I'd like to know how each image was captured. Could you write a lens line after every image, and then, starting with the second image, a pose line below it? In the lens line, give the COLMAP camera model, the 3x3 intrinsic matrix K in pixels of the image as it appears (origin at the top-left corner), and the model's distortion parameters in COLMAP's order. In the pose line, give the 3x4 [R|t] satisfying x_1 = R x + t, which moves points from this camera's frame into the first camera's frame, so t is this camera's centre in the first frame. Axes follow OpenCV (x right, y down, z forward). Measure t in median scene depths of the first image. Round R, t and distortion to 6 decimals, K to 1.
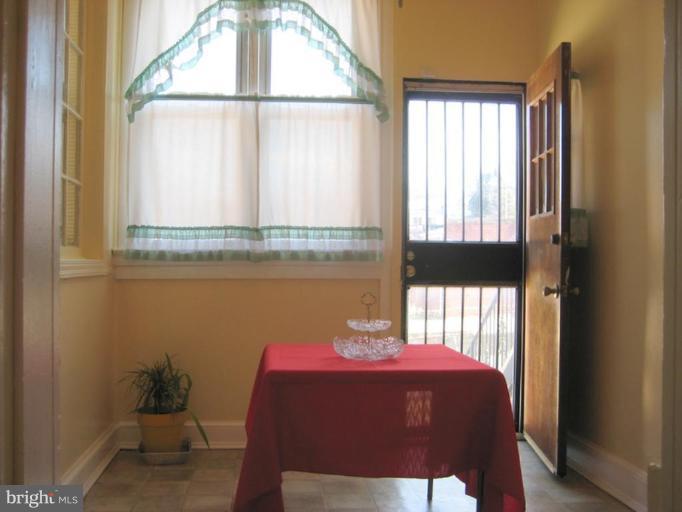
lens RADIAL K [[713.5, 0, 341.0], [0, 713.5, 256.0], [0, 0, 1]] dist [-0.139208, 0.180048]
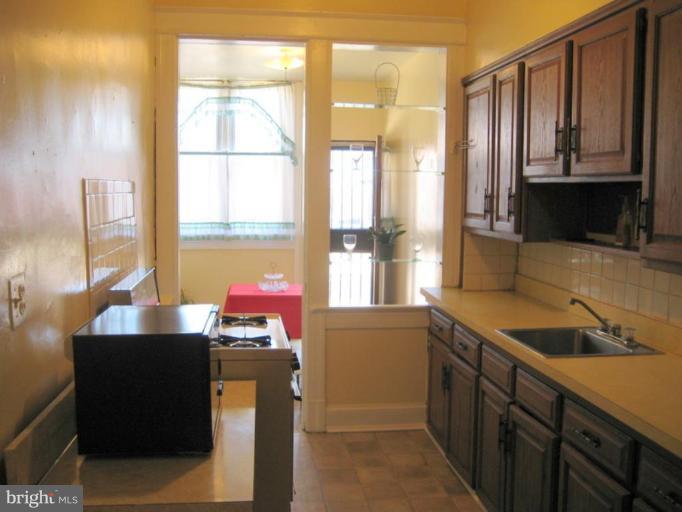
lens RADIAL K [[713.5, 0, 341.0], [0, 713.5, 256.0], [0, 0, 1]] dist [-0.139208, 0.180048]
pose [[0.999598, 0.003876, 0.028091, 0.129878], [-0.006311, 0.996176, 0.087136, -0.117956], [-0.027646, -0.087278, 0.995800, -0.897045]]
